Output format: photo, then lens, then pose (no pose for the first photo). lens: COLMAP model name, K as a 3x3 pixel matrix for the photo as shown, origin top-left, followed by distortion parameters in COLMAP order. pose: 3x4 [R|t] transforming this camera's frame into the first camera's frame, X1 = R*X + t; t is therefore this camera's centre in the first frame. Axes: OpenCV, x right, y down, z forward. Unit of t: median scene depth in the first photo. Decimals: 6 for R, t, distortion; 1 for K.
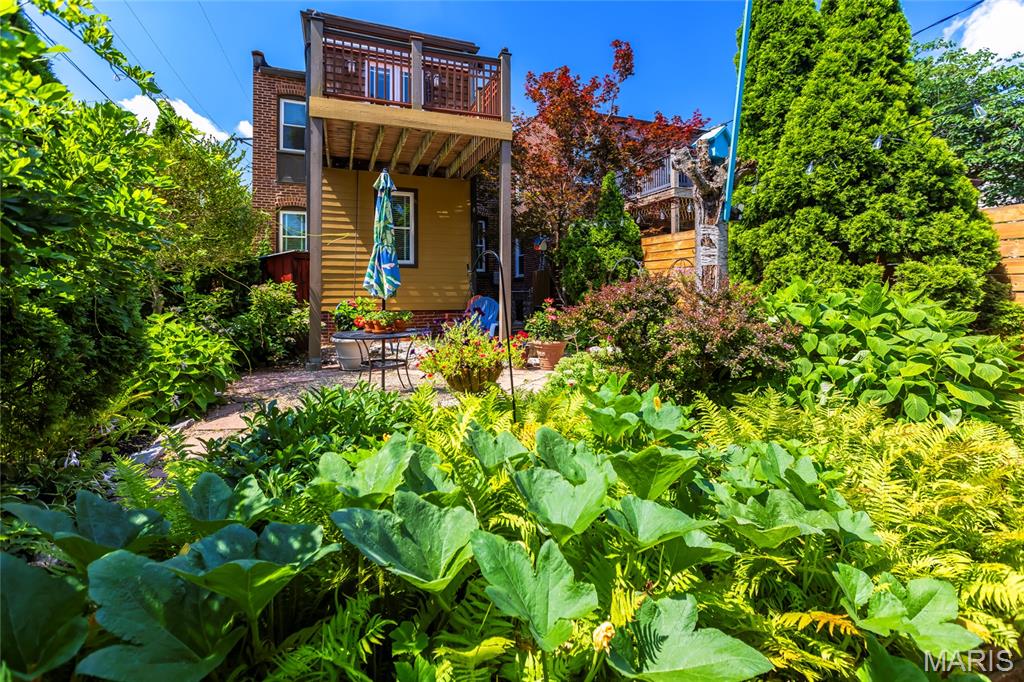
lens RADIAL K [[467.8, 0, 511.6], [0, 467.8, 293.8], [0, 0, 1]] dist [0.001067, 0.000143]
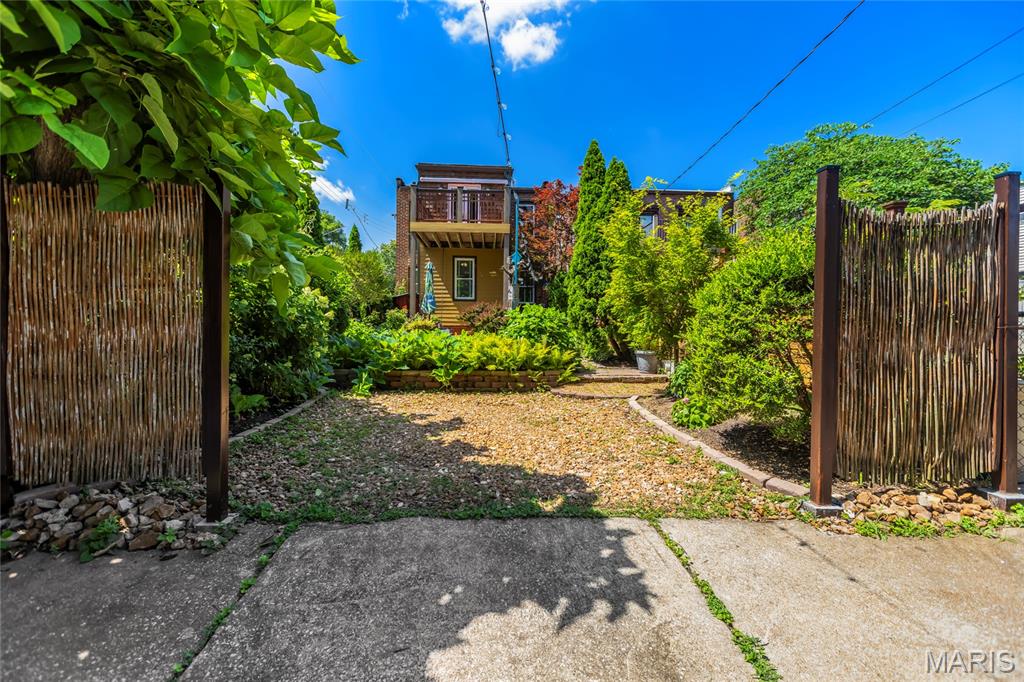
lens RADIAL K [[450.2, 0, 512.0], [0, 450.2, 341.0], [0, 0, 1]] dist [-0.000187, 0.000039]
pose [[0.954371, 0.017959, -0.298084, 0.643383], [-0.008730, 0.999441, 0.032264, 0.054040], [0.298496, -0.028190, 0.953994, -0.854141]]
